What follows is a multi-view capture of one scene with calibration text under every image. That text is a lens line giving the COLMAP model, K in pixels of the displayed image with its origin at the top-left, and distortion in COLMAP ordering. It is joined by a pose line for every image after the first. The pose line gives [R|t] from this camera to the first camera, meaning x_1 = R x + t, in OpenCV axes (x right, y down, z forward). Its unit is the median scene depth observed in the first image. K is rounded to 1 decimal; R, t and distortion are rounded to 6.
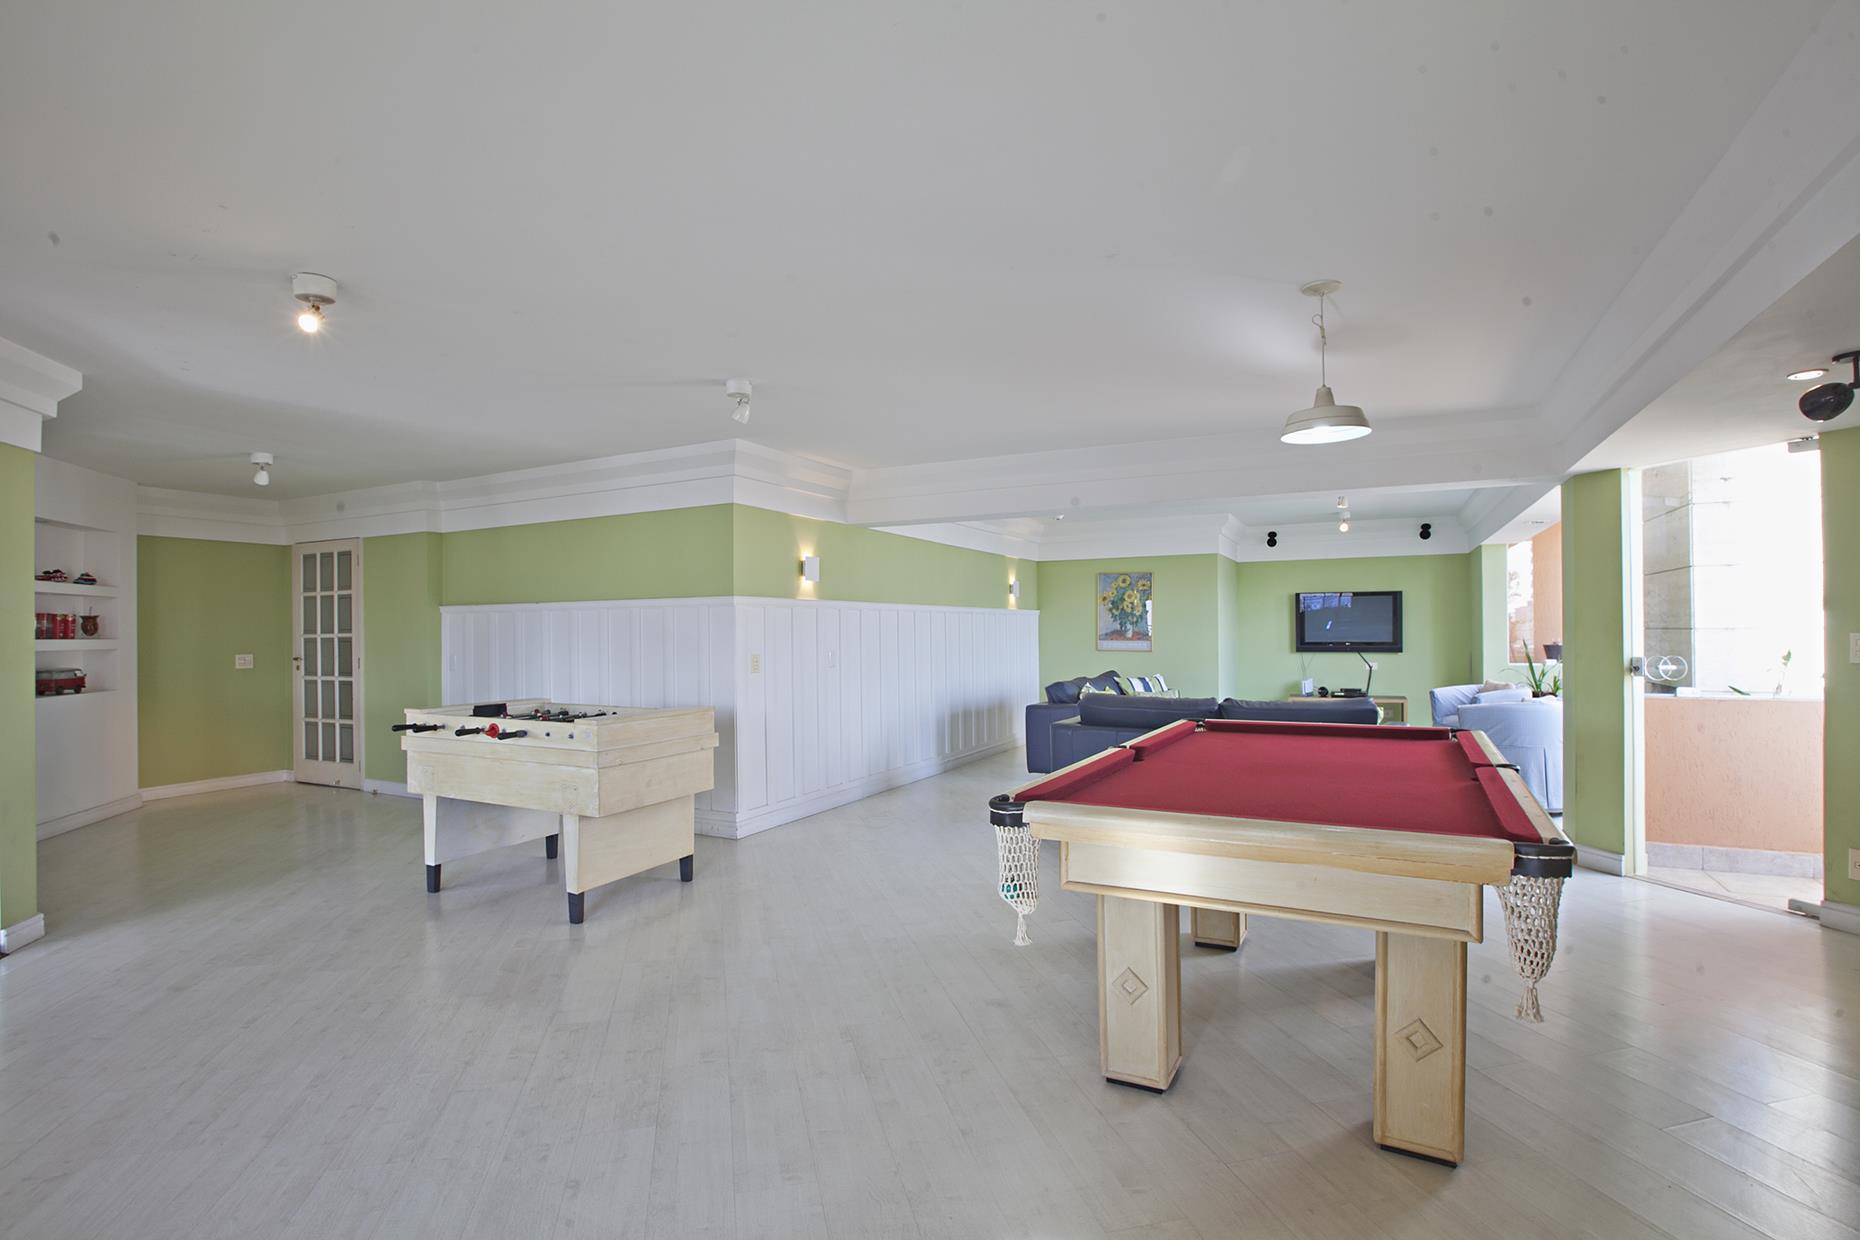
lens RADIAL K [[870.8, 0, 925.2], [0, 870.8, 626.7], [0, 0, 1]] dist [-0.026940, 0.002398]
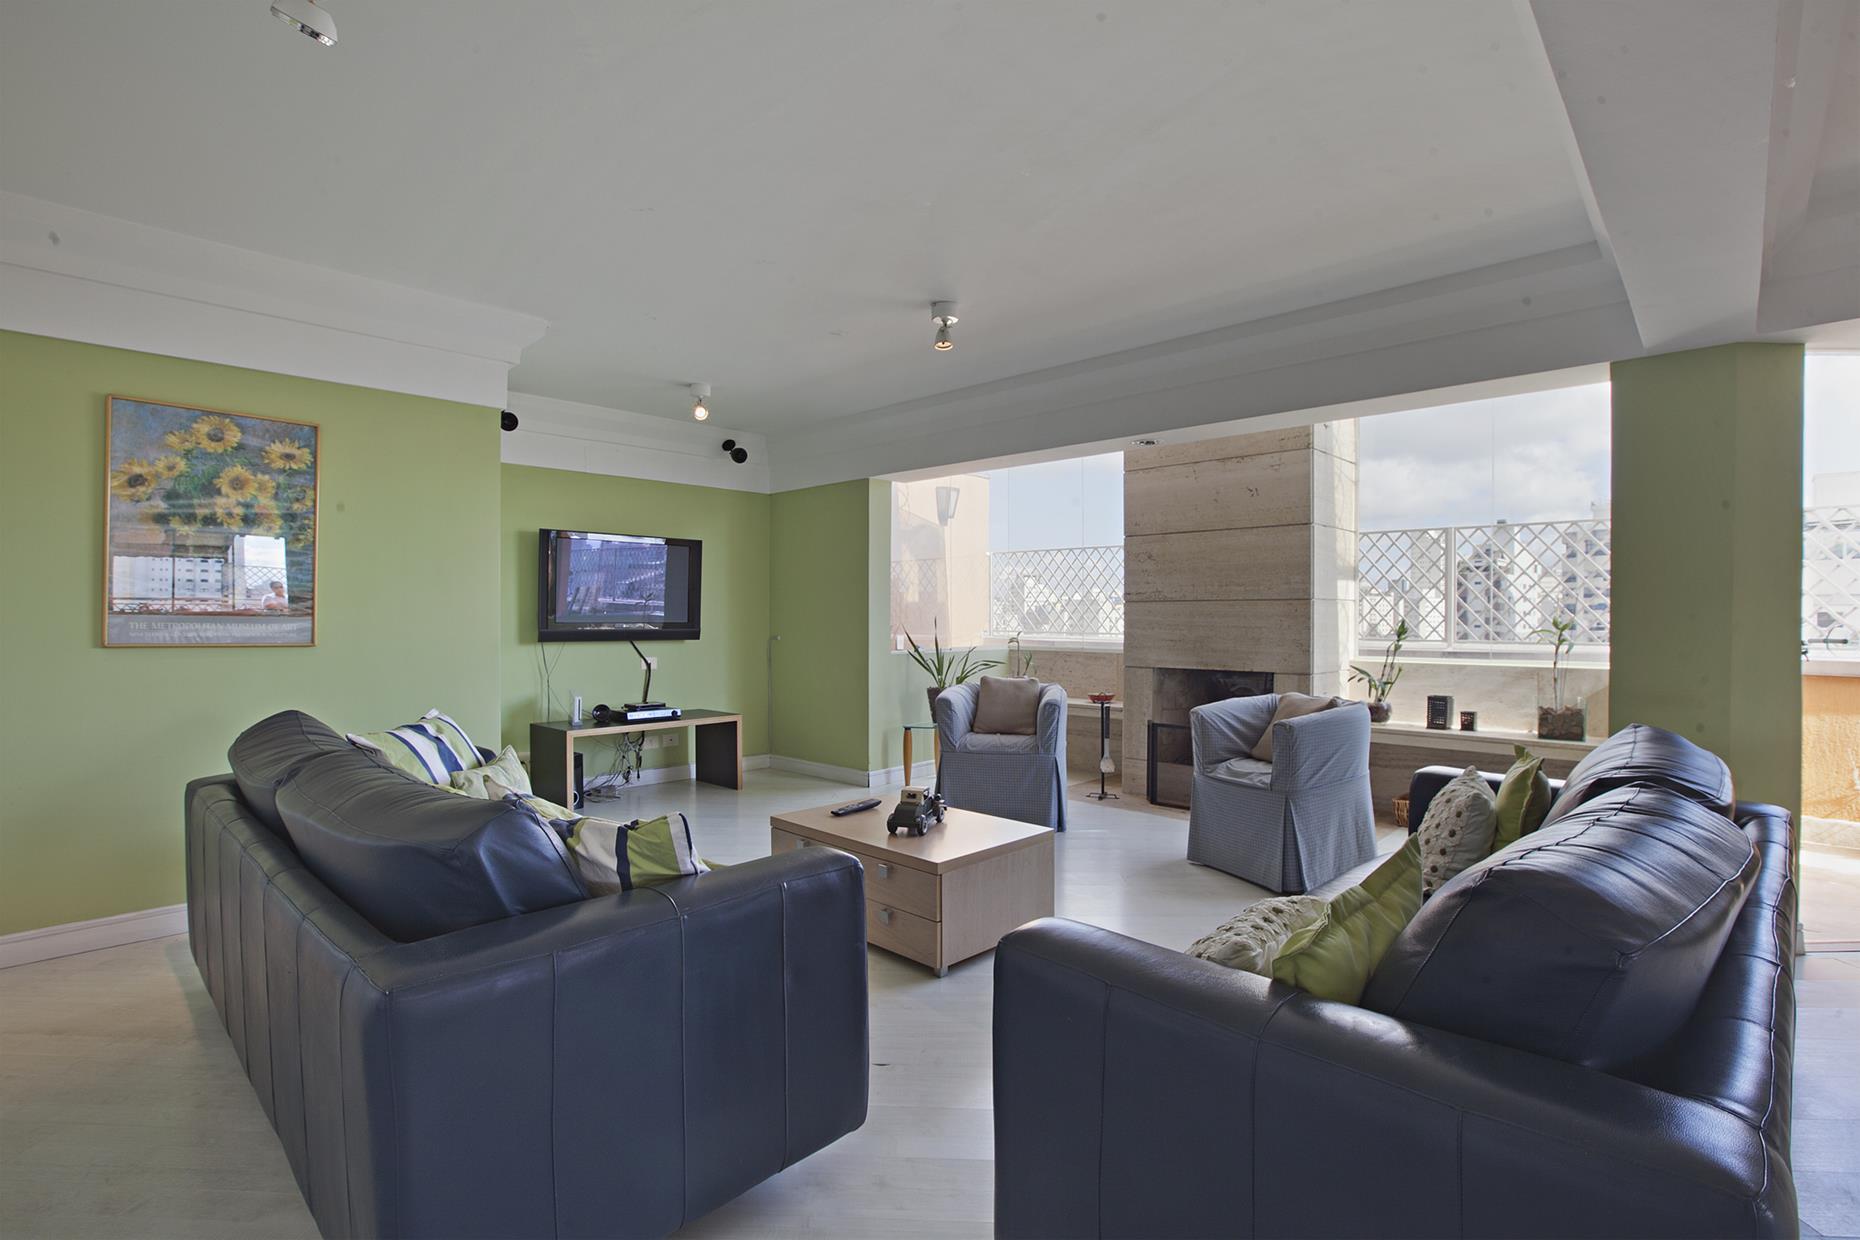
lens RADIAL K [[870.8, 0, 920.6], [0, 870.8, 620.3], [0, 0, 1]] dist [-0.026940, 0.002398]
pose [[0.286969, 0.005567, 0.957924, -0.010016], [-0.007478, 0.999966, -0.003571, 0.035764], [-0.957911, -0.006139, 0.287001, 1.390137]]
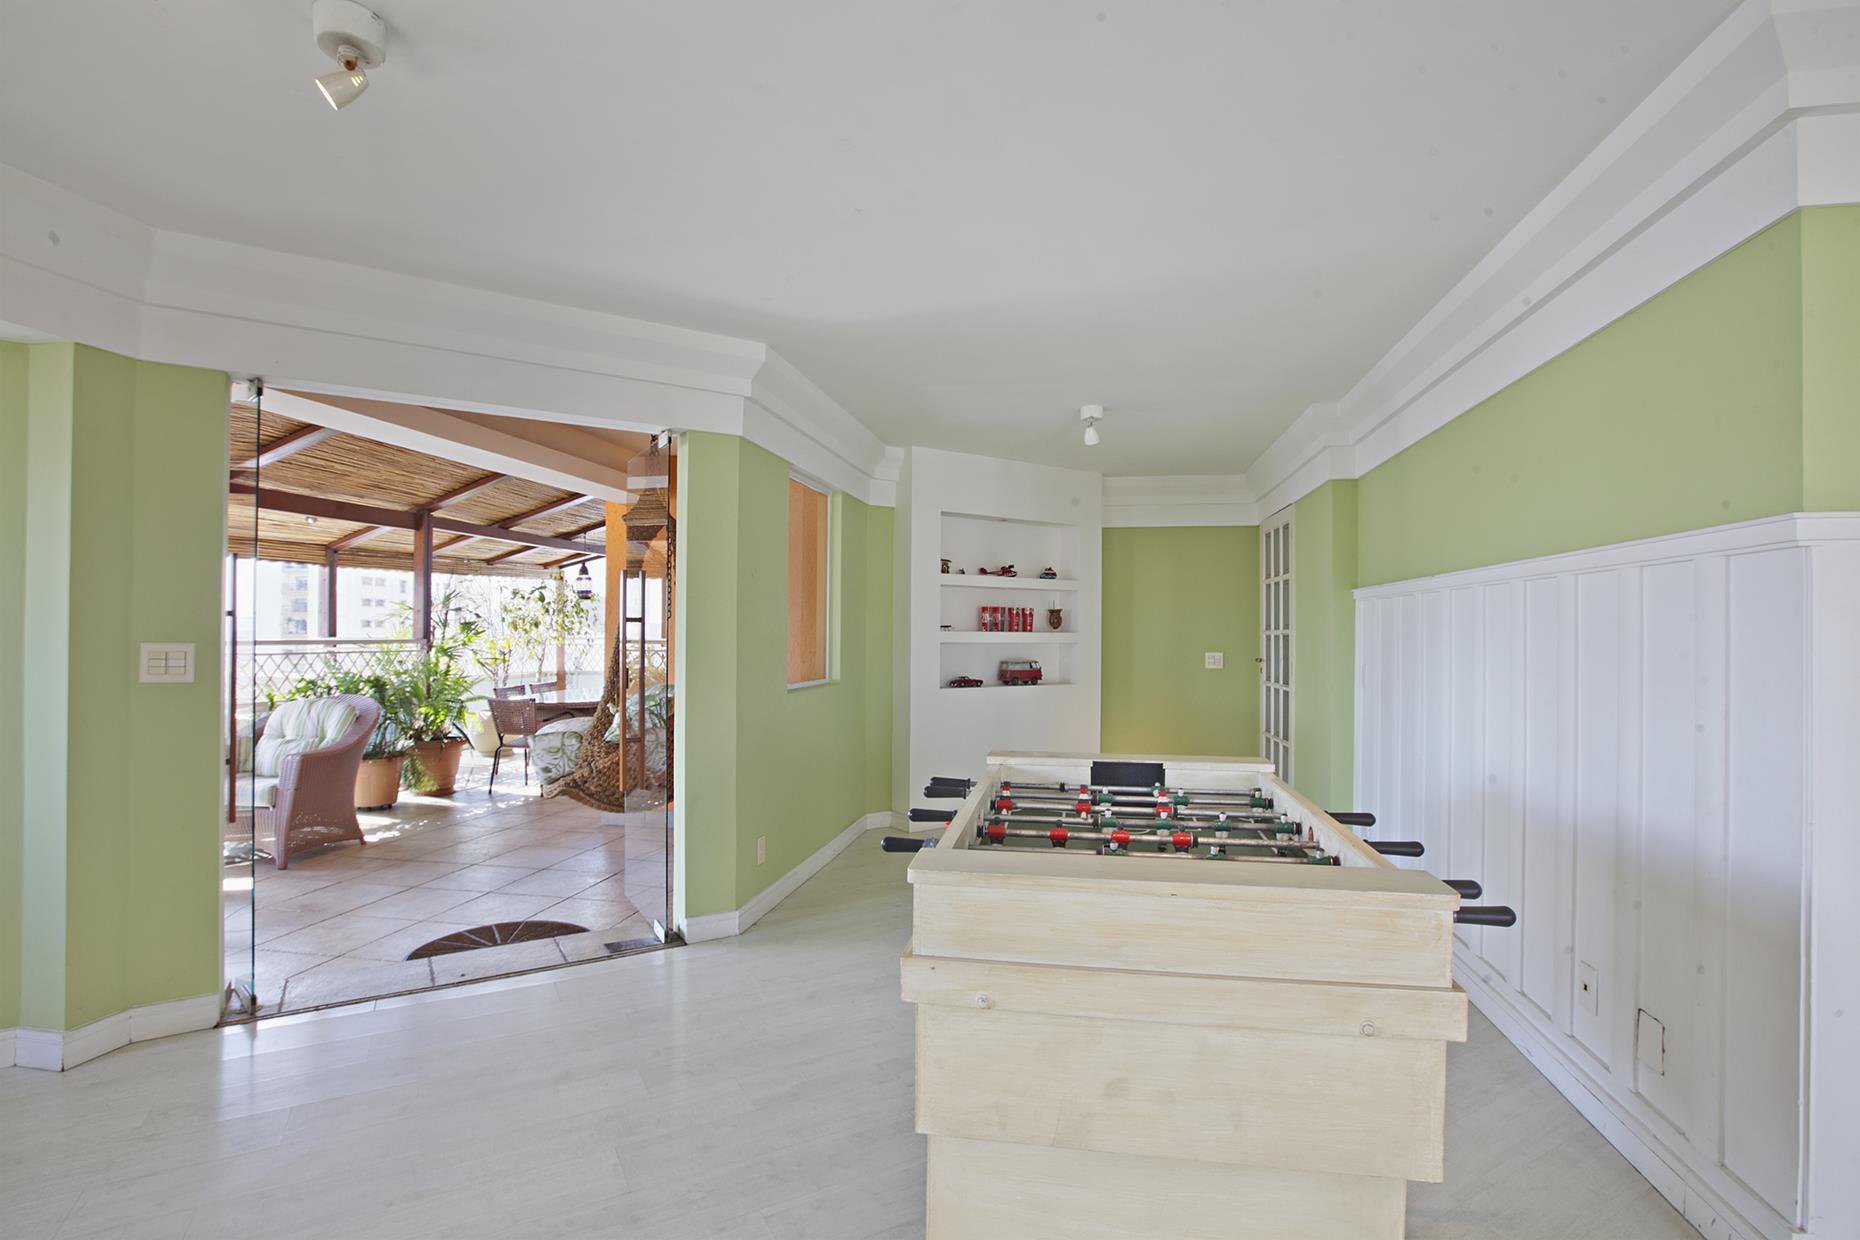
lens RADIAL K [[870.8, 0, 935.8], [0, 870.8, 626.9], [0, 0, 1]] dist [-0.026940, 0.002398]
pose [[0.270286, 0.006209, -0.962760, -0.014260], [-0.004943, 0.999975, 0.005061, 0.003381], [0.962768, 0.003391, 0.270309, 0.534921]]
